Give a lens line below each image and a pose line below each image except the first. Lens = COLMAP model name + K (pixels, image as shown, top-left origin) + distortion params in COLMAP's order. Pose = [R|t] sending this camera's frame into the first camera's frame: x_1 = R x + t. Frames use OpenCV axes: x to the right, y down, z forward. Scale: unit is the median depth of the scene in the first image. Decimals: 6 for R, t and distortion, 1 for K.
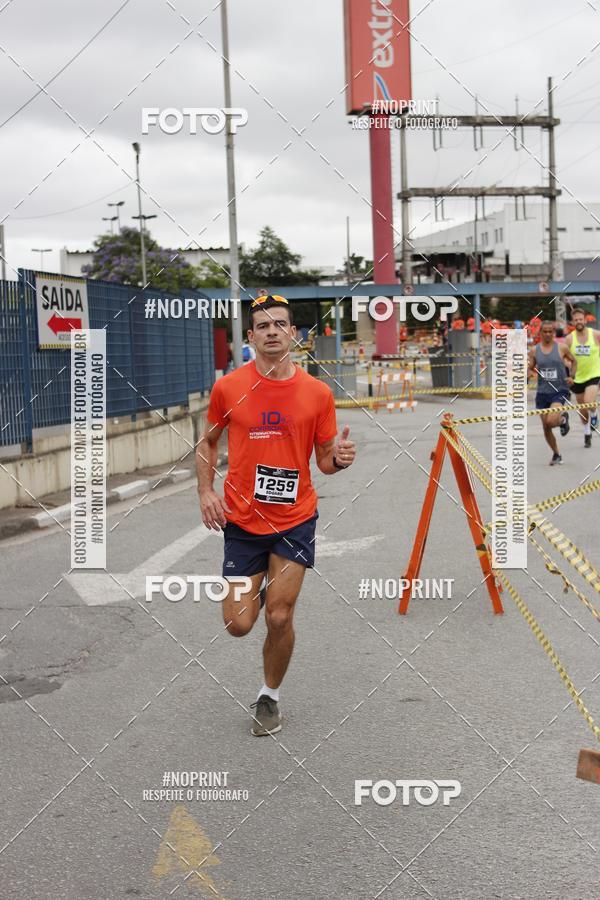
lens RADIAL K [[1430.4, 0, 305.6], [0, 1430.4, 452.1], [0, 0, 1]] dist [-0.136883, 0.071219]
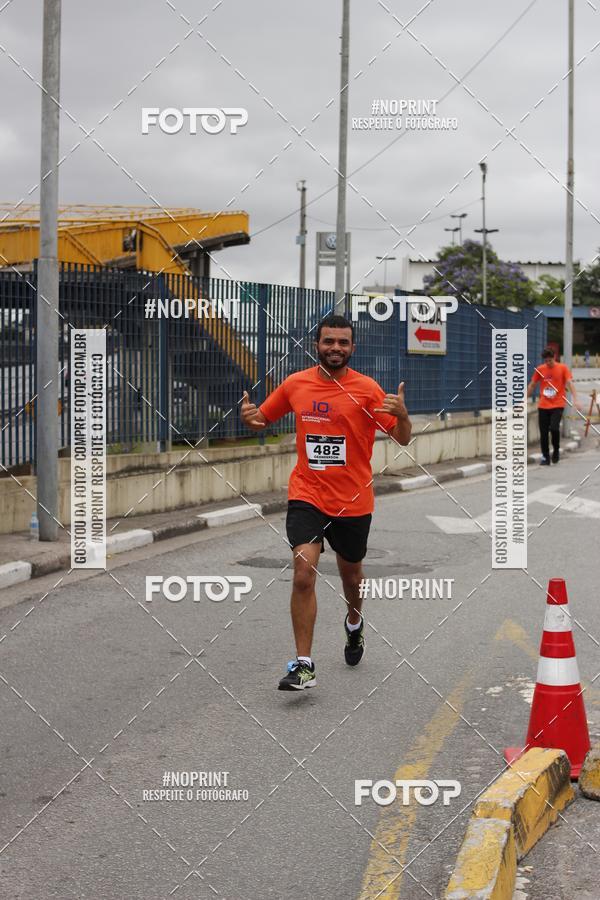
lens RADIAL K [[1431.9, 0, 303.9], [0, 1431.9, 450.8], [0, 0, 1]] dist [-0.133124, 0.043777]
pose [[0.972007, 0.062062, -0.226607, 0.010102], [-0.063657, 0.997972, 0.000271, 0.011502], [0.226165, 0.014162, 0.973986, -0.151826]]
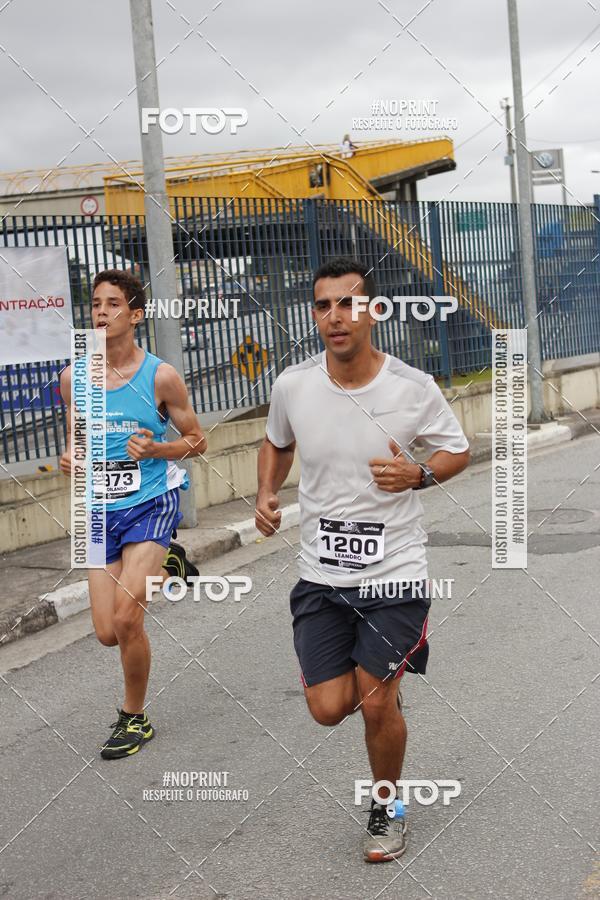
lens RADIAL K [[1430.4, 0, 305.6], [0, 1430.4, 452.1], [0, 0, 1]] dist [-0.136883, 0.071219]
pose [[0.924707, -0.000905, -0.380679, 0.006179], [0.021676, 0.998500, 0.050279, 0.006322], [0.380063, -0.054745, 0.923339, -0.068771]]
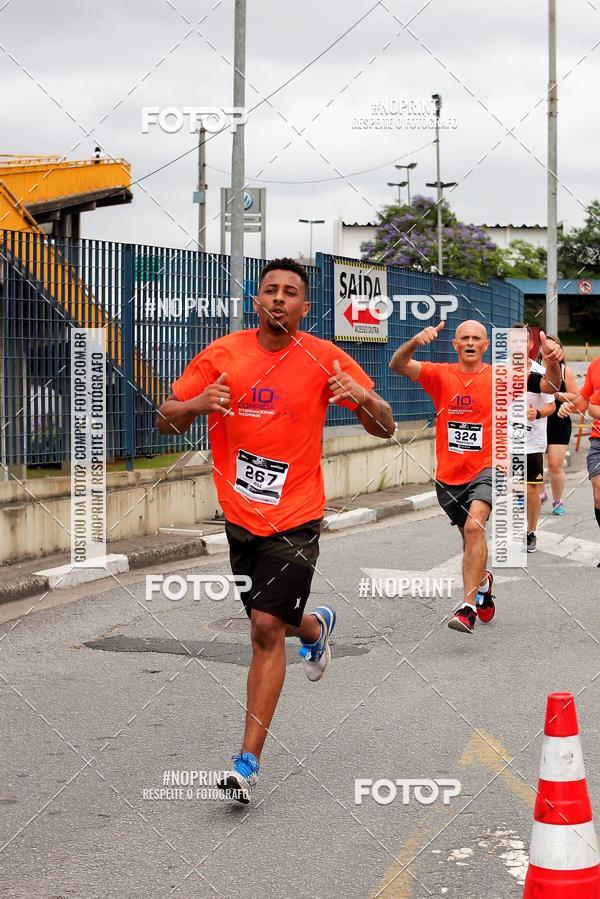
lens RADIAL K [[1849.6, 0, 332.5], [0, 1849.6, 449.8], [0, 0, 1]] dist [-0.136804, 0.061163]
pose [[0.985556, 0.047444, -0.162567, 0.005441], [-0.050625, 0.998598, -0.015478, 0.009657], [0.161605, 0.023484, 0.986576, -0.103748]]
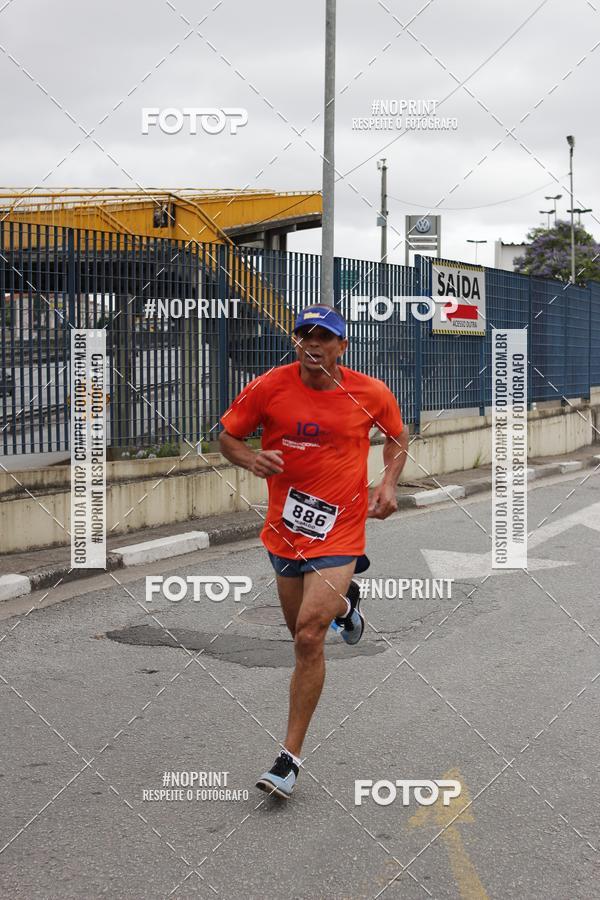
lens RADIAL K [[1427.4, 0, 305.1], [0, 1427.4, 451.3], [0, 0, 1]] dist [-0.141901, 0.105351]
pose [[0.953807, 0.059582, -0.294451, 0.019289], [-0.058213, 0.998214, 0.013418, 0.002101], [0.294725, 0.004342, 0.955572, -0.005199]]
